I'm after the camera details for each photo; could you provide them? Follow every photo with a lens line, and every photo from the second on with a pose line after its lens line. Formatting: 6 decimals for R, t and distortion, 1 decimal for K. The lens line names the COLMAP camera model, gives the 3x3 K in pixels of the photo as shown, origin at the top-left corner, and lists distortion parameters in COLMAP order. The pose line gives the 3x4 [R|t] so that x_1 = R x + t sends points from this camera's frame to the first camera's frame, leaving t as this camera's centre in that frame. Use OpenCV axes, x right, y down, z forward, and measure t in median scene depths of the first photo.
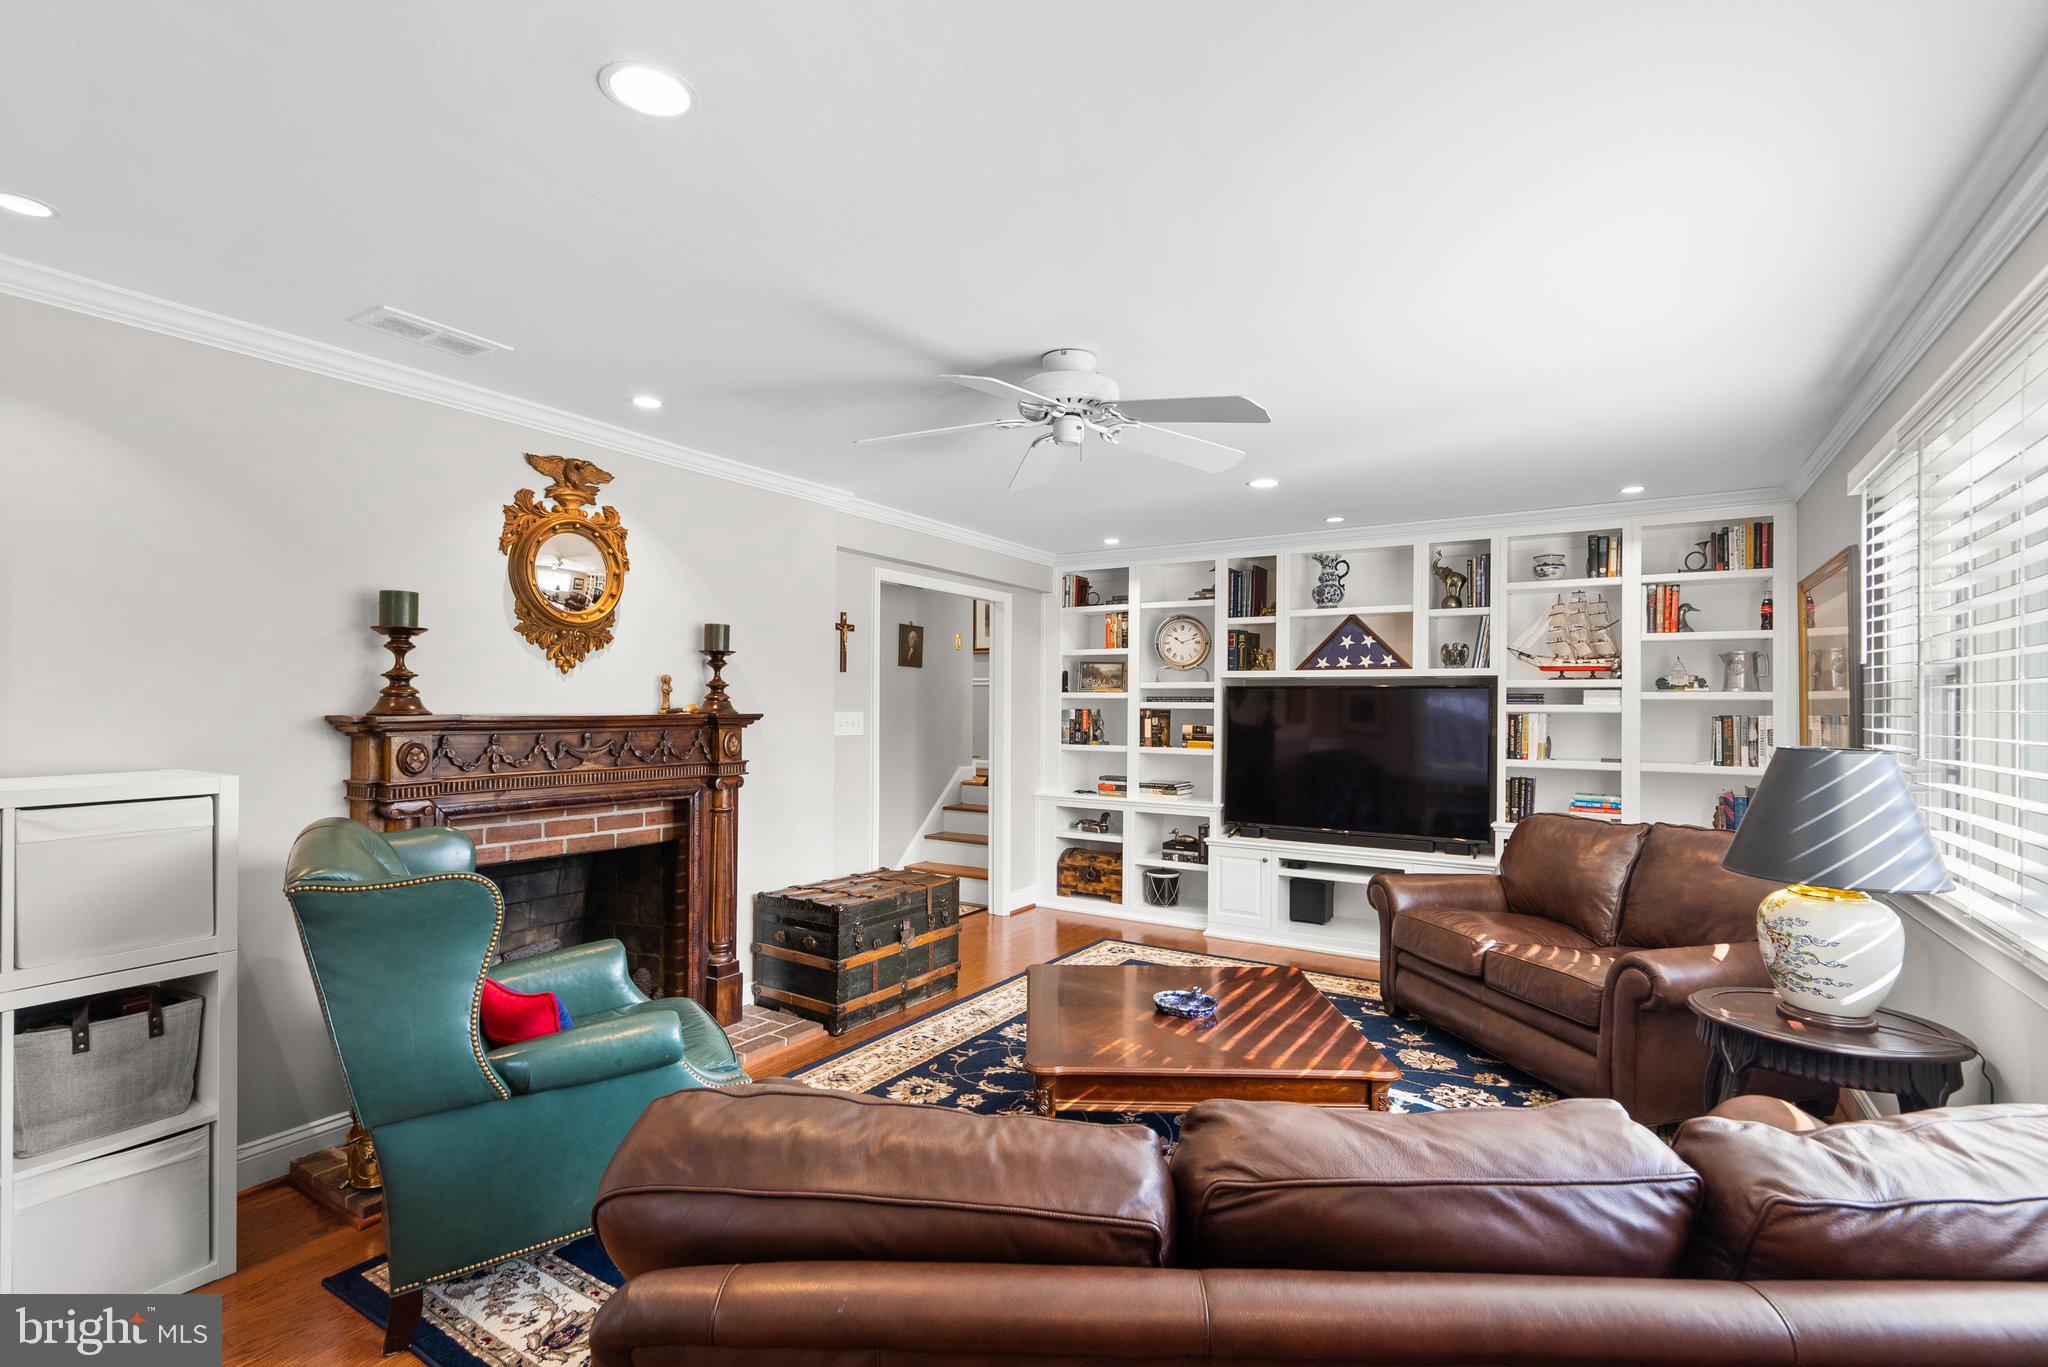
lens RADIAL K [[936.6, 0, 1021.7], [0, 936.6, 691.9], [0, 0, 1]] dist [-0.005262, 0.000138]
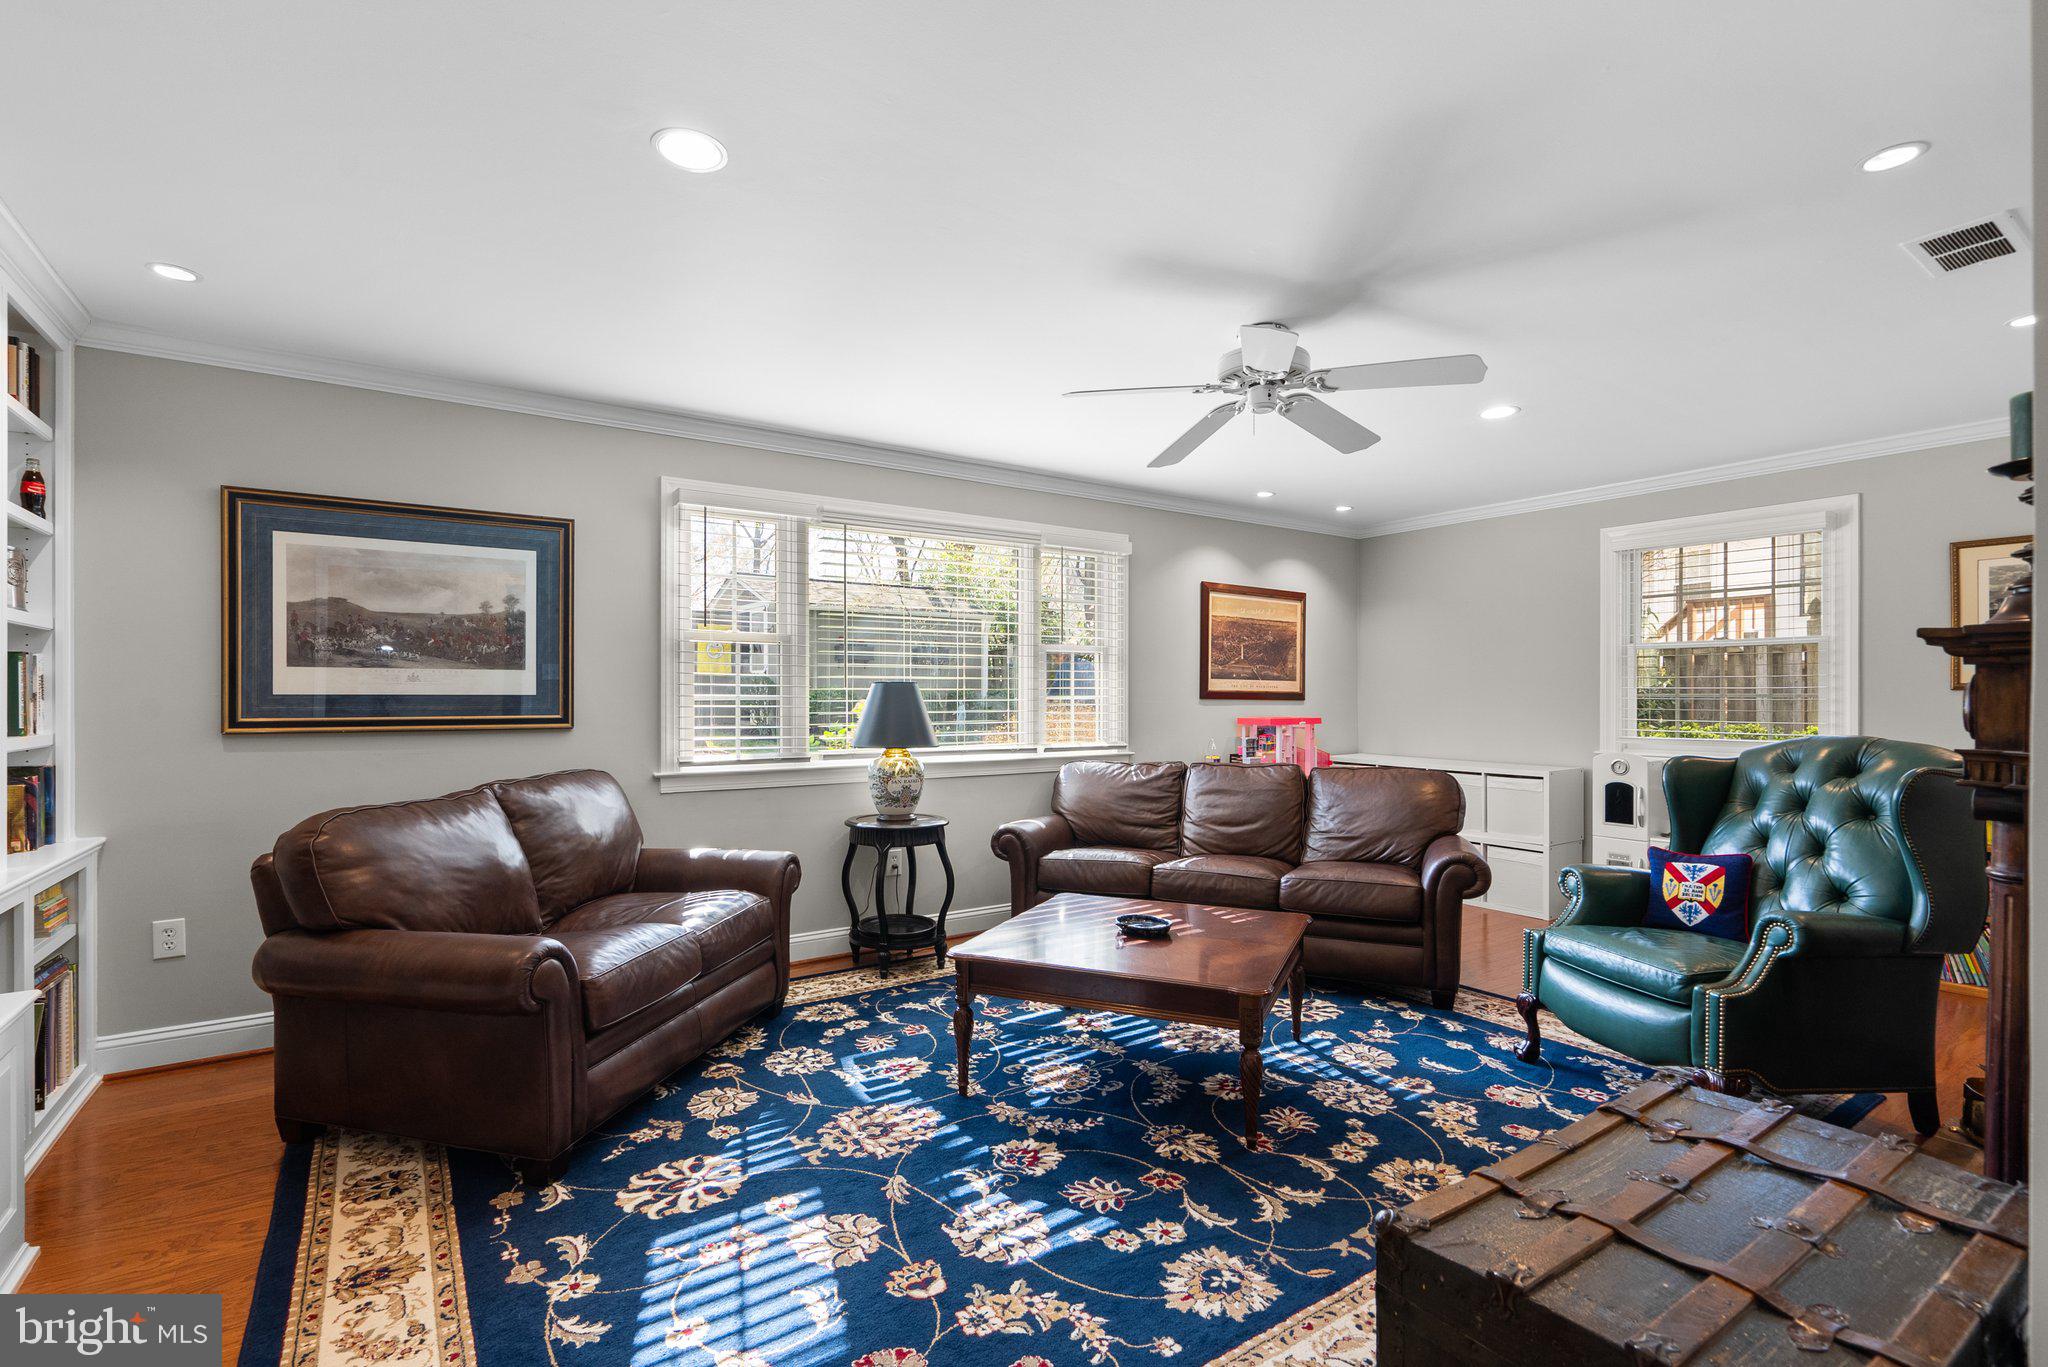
lens RADIAL K [[936.6, 0, 1021.7], [0, 936.6, 691.9], [0, 0, 1]] dist [-0.005262, 0.000138]
pose [[-0.918786, -0.004680, 0.394728, -0.065315], [-0.012203, 0.999789, -0.016550, 0.043919], [-0.394567, -0.020022, -0.918649, 1.083540]]
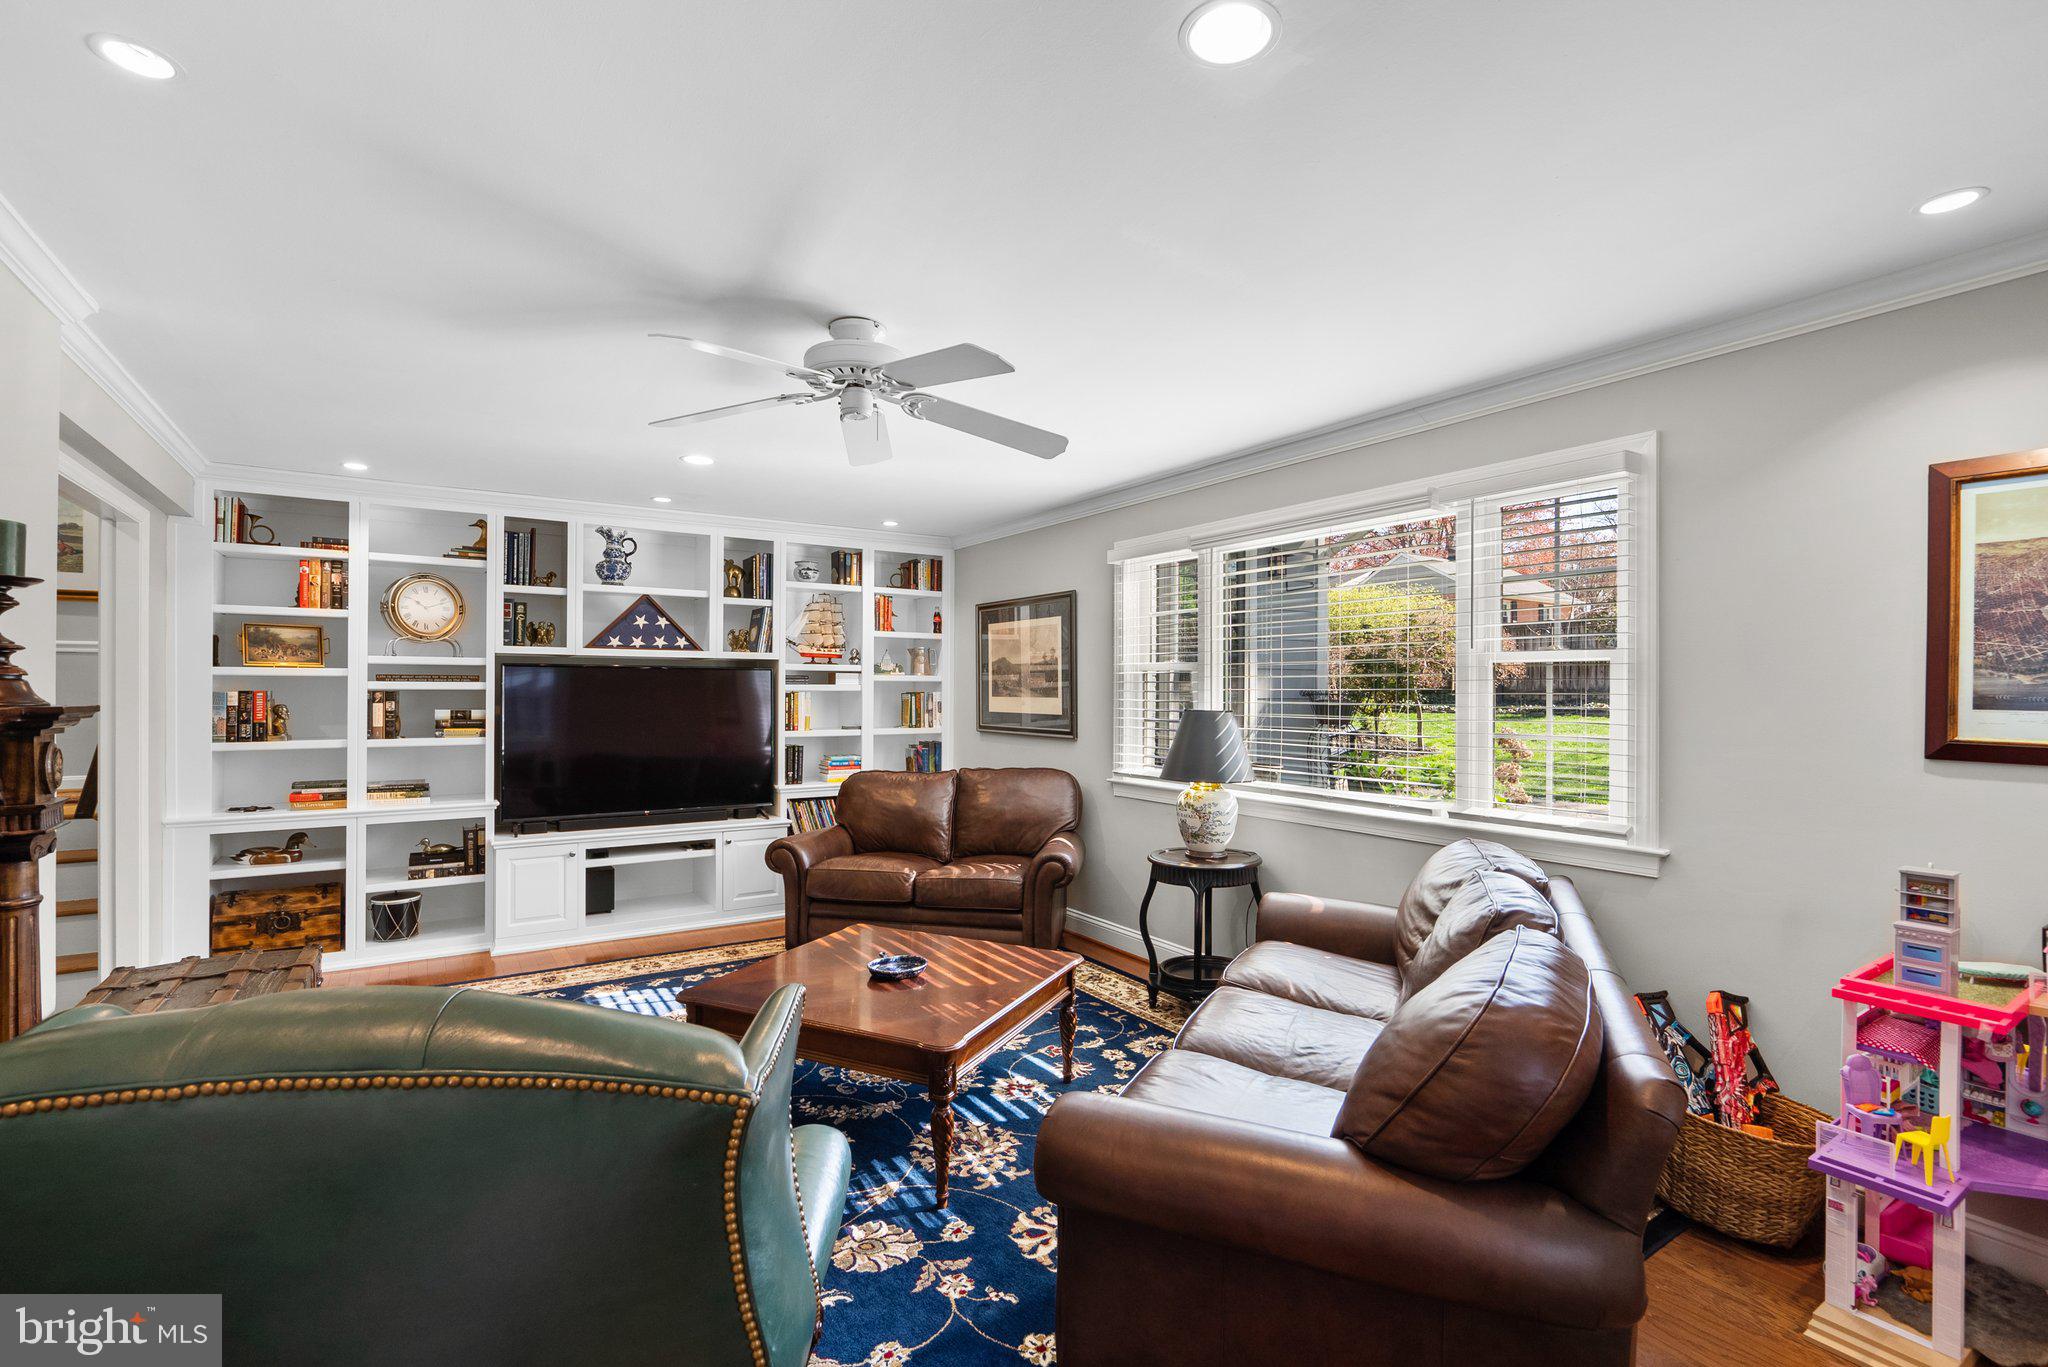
lens RADIAL K [[921.8, 0, 1013.6], [0, 921.8, 682.1], [0, 0, 1]] dist [-0.008541, -0.000088]
pose [[0.417134, 0.001118, 0.908844, -0.382228], [-0.013845, 0.999891, 0.005125, 0.000445], [-0.908740, -0.014721, 0.417104, 0.236356]]
